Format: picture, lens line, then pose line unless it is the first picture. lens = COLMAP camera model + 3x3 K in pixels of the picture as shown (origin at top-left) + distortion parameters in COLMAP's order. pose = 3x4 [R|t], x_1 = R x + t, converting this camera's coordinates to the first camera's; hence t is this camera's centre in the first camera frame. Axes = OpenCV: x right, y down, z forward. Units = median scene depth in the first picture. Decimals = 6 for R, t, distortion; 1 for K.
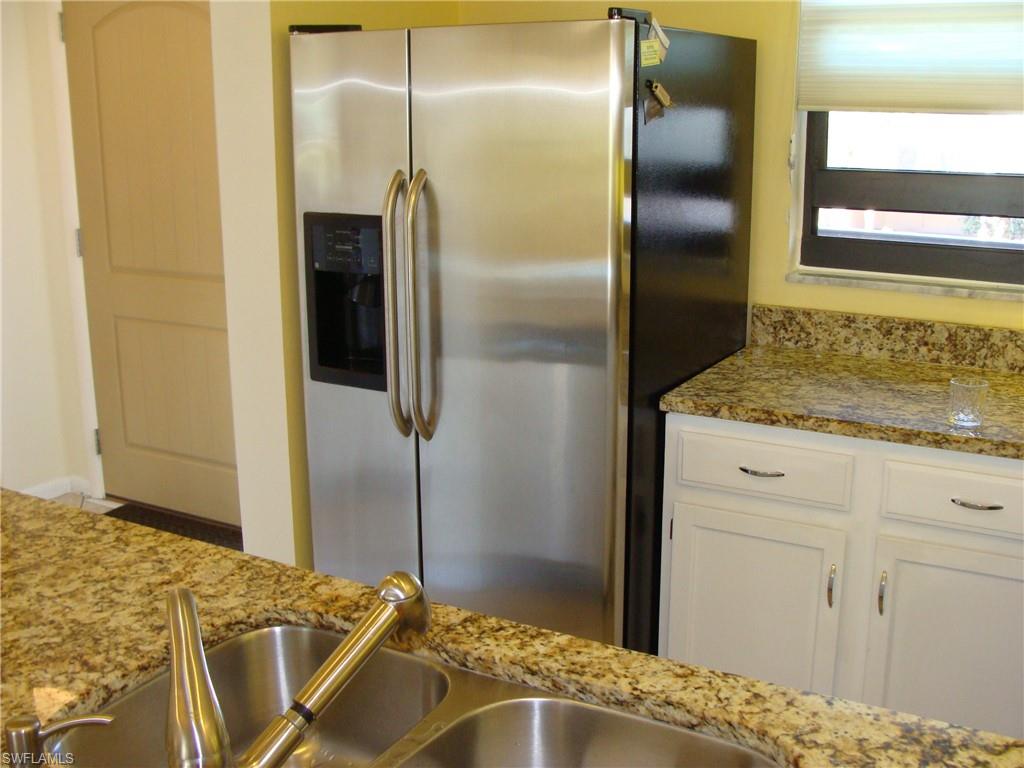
lens RADIAL K [[1165.4, 0, 524.9], [0, 1165.4, 392.0], [0, 0, 1]] dist [-0.213338, 0.257243]
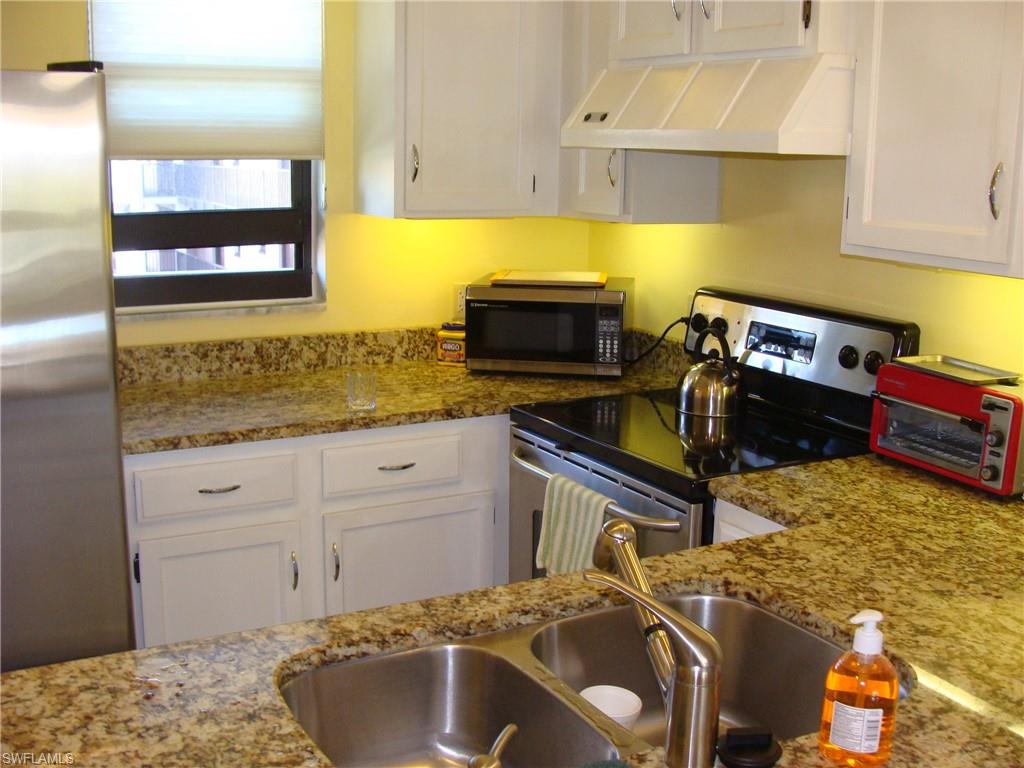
lens RADIAL K [[1165.4, 0, 524.9], [0, 1165.4, 392.0], [0, 0, 1]] dist [-0.213338, 0.257243]
pose [[0.515195, -0.164804, 0.841079, -0.552414], [0.195561, 0.978056, 0.071855, -0.043114], [-0.834464, 0.127463, 0.536119, 0.167793]]
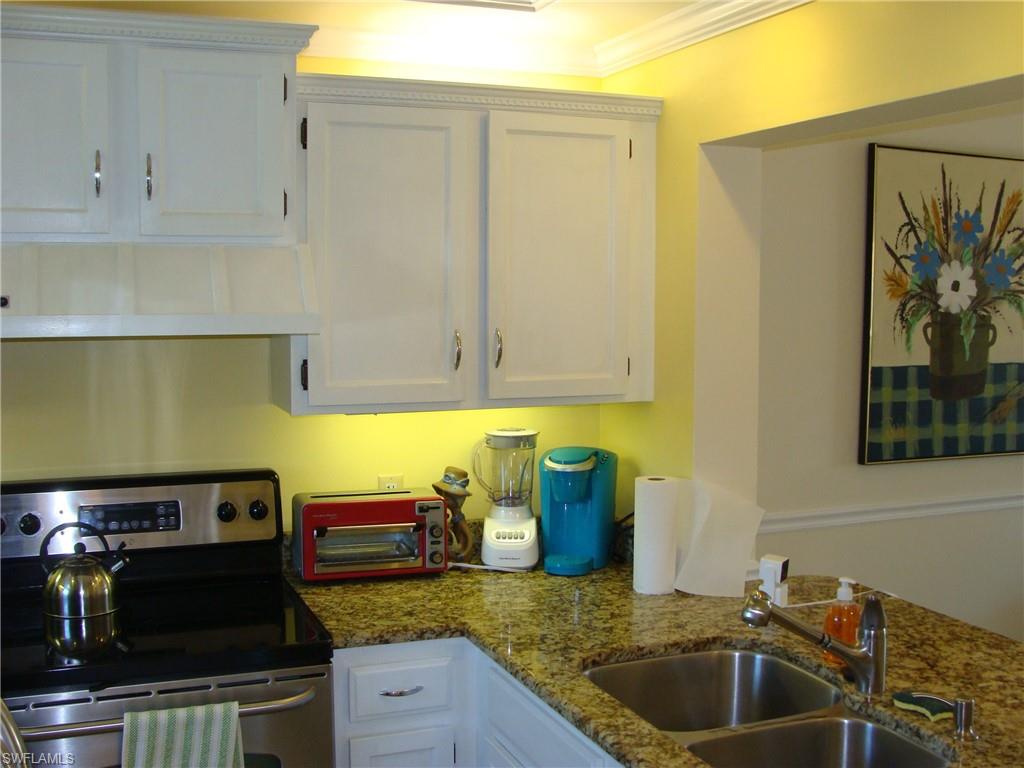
lens RADIAL K [[1165.4, 0, 524.9], [0, 1165.4, 392.0], [0, 0, 1]] dist [-0.213338, 0.257243]
pose [[-0.785754, -0.055326, 0.616059, -0.431937], [0.156111, 0.946009, 0.284070, -0.341512], [-0.598514, 0.319383, -0.734694, 1.138519]]
